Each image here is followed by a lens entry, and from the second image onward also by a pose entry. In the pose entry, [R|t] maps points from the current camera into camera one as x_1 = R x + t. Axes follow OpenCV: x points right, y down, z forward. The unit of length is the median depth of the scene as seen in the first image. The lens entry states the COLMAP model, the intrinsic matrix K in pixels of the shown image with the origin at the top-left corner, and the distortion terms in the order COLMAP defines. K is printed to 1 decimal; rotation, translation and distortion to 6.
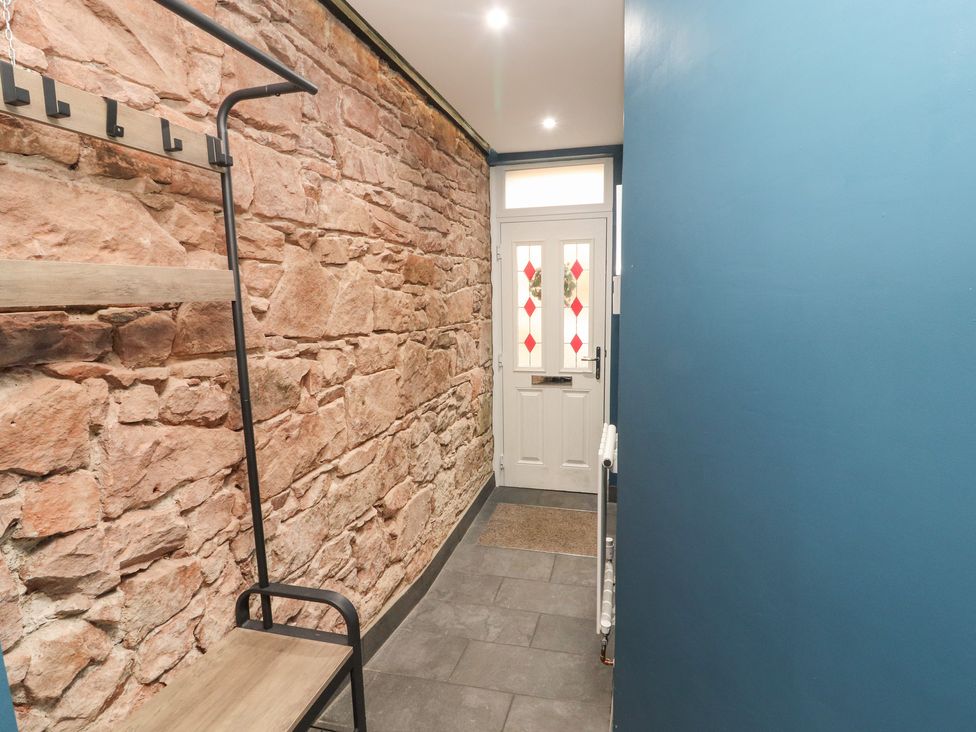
lens RADIAL K [[509.4, 0, 495.3], [0, 509.4, 361.5], [0, 0, 1]] dist [0.005831, -0.018227]
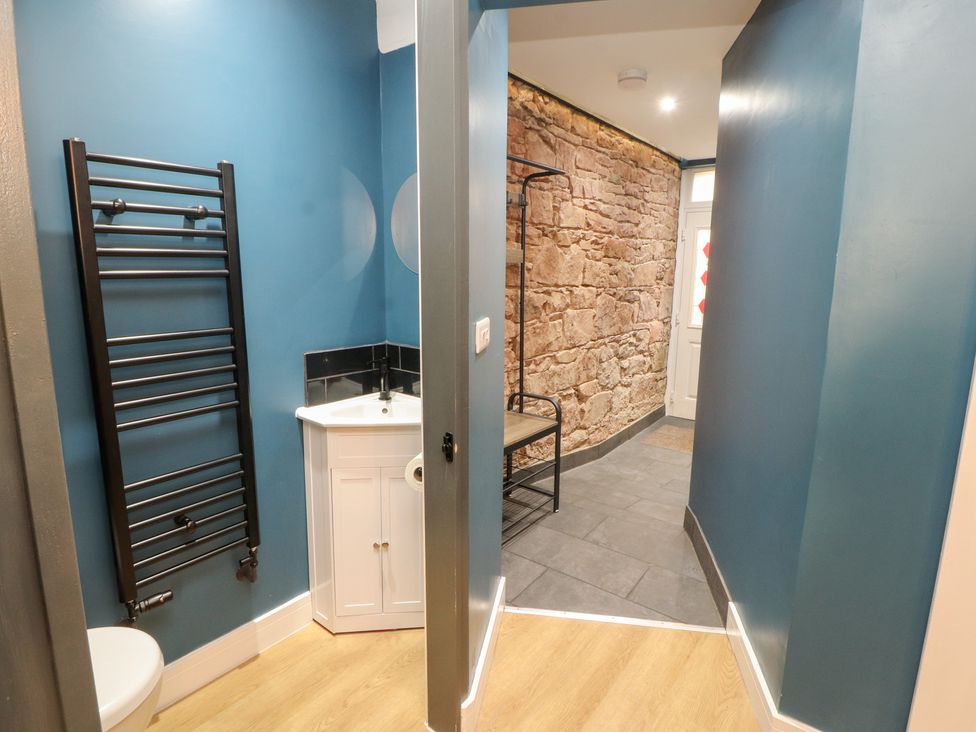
lens RADIAL K [[509.4, 0, 495.3], [0, 509.4, 361.5], [0, 0, 1]] dist [0.005831, -0.018227]
pose [[0.913130, 0.099289, -0.395392, 0.188881], [-0.080164, 0.994683, 0.064646, 0.103907], [0.399708, -0.027334, 0.916235, -0.661276]]
